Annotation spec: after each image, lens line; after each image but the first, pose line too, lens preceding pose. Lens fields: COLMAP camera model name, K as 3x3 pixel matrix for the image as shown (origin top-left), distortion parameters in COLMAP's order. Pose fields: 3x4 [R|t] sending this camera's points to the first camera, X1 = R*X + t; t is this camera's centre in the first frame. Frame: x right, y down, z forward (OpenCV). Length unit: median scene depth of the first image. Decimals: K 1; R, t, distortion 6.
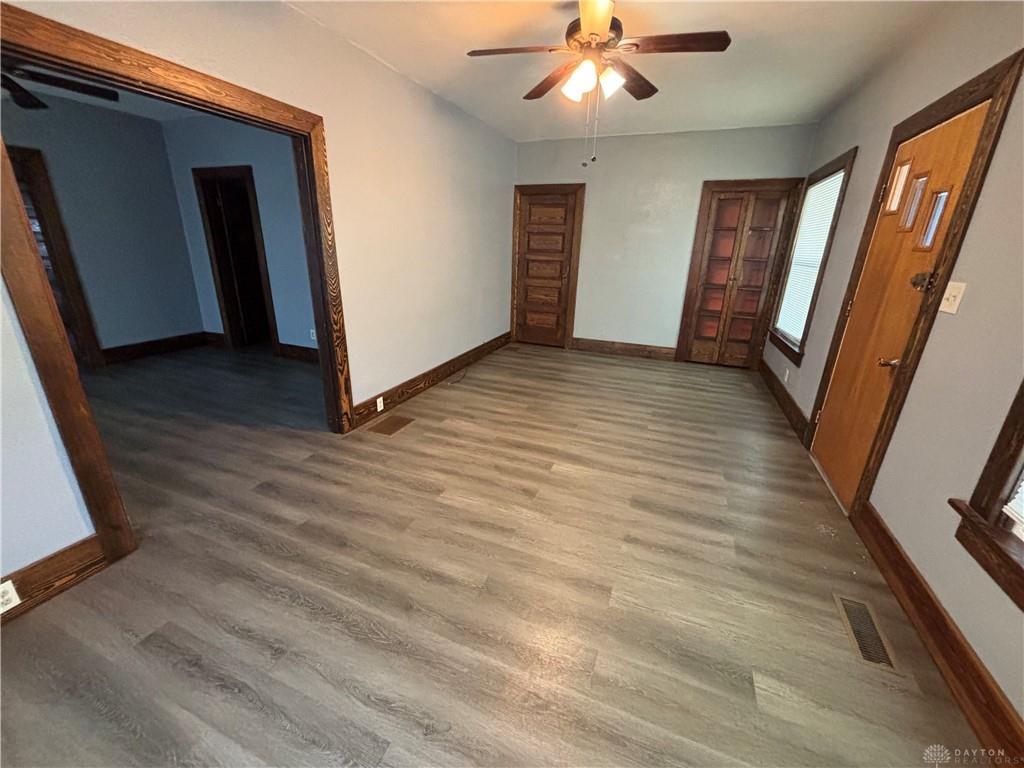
lens RADIAL K [[410.5, 0, 508.7], [0, 410.5, 382.3], [0, 0, 1]] dist [0.003874, -0.000041]
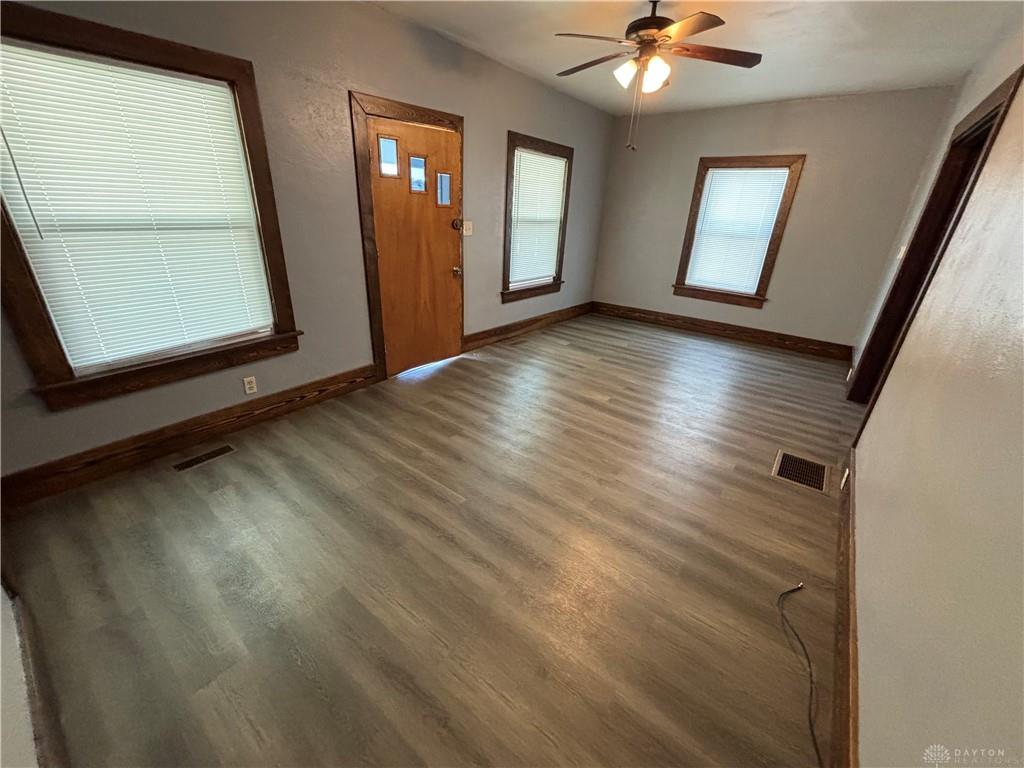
lens RADIAL K [[410.5, 0, 509.4], [0, 410.5, 382.5], [0, 0, 1]] dist [0.003874, -0.000041]
pose [[-0.959145, -0.165707, 0.229307, 0.064694], [0.031016, 0.744043, 0.667411, -0.369468], [-0.281209, 0.647256, -0.708506, 1.050103]]
